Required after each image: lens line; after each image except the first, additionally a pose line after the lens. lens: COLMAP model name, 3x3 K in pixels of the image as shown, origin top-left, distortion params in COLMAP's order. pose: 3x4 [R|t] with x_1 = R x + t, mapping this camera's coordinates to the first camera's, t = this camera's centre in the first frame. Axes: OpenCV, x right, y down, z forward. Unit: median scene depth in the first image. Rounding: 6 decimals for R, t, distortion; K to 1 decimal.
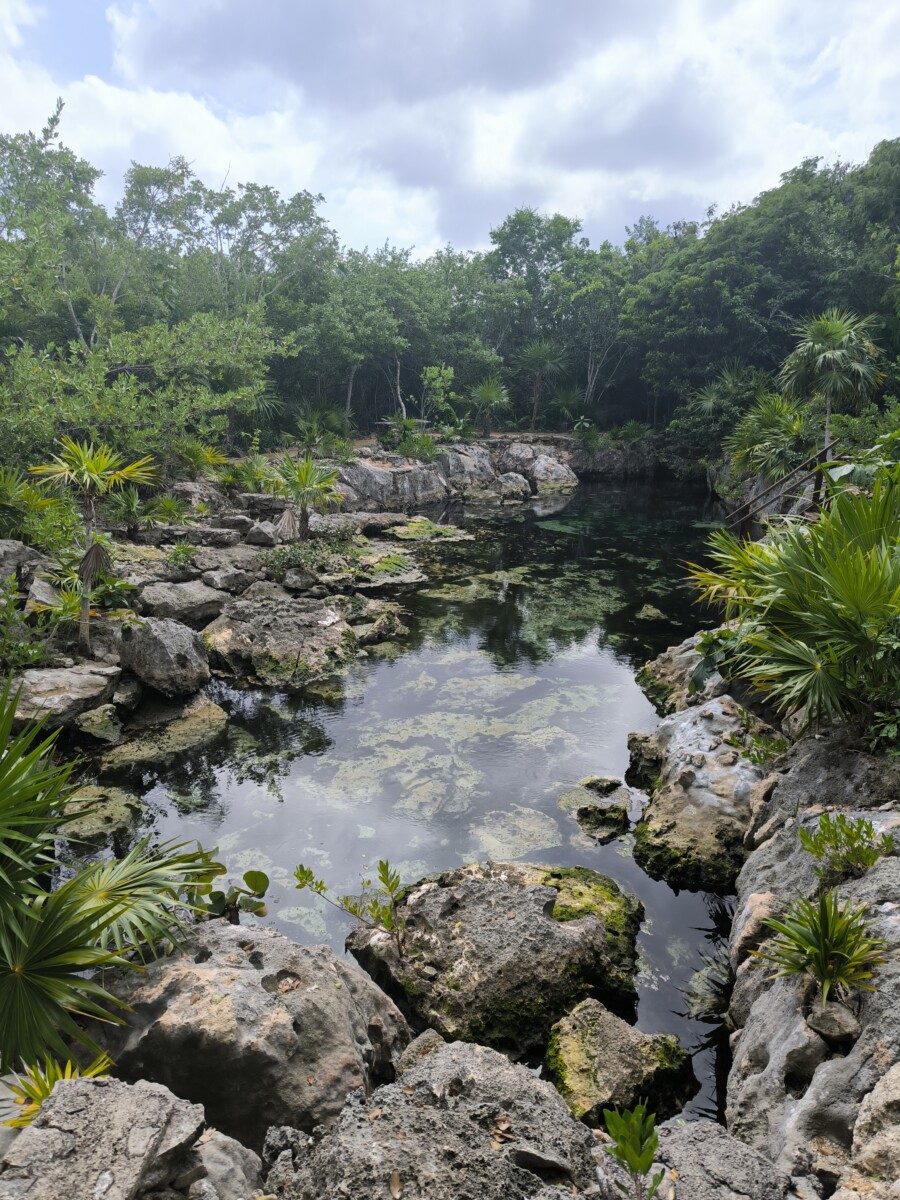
lens RADIAL K [[847.7, 0, 450.0], [0, 847.7, 600.0], [0, 0, 1]] dist [0.057053, -0.050635]
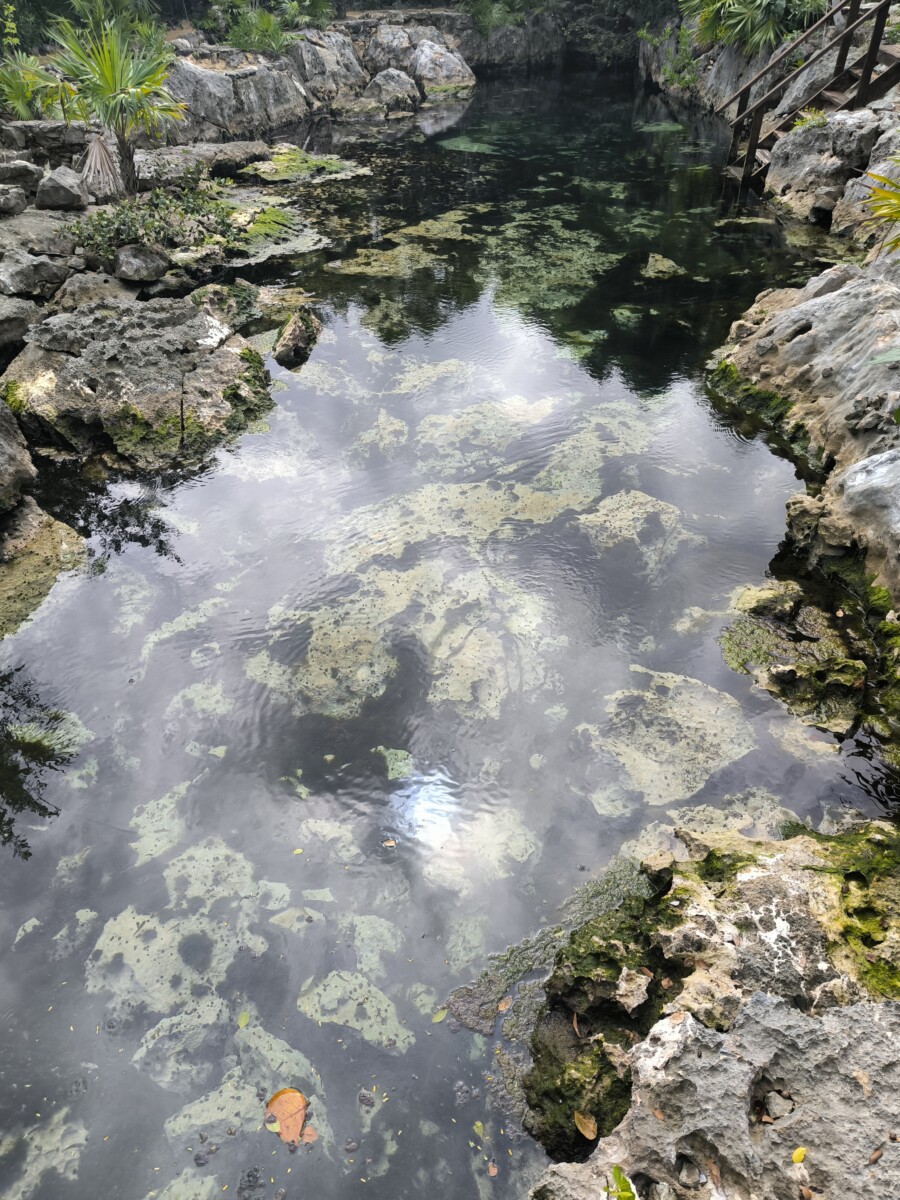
lens RADIAL K [[847.7, 0, 450.0], [0, 847.7, 600.0], [0, 0, 1]] dist [0.057053, -0.050635]
pose [[0.981795, -0.145435, 0.122179, -0.057861], [0.088233, 0.918817, 0.384694, -0.017314], [-0.168208, -0.366910, 0.914922, 0.247942]]
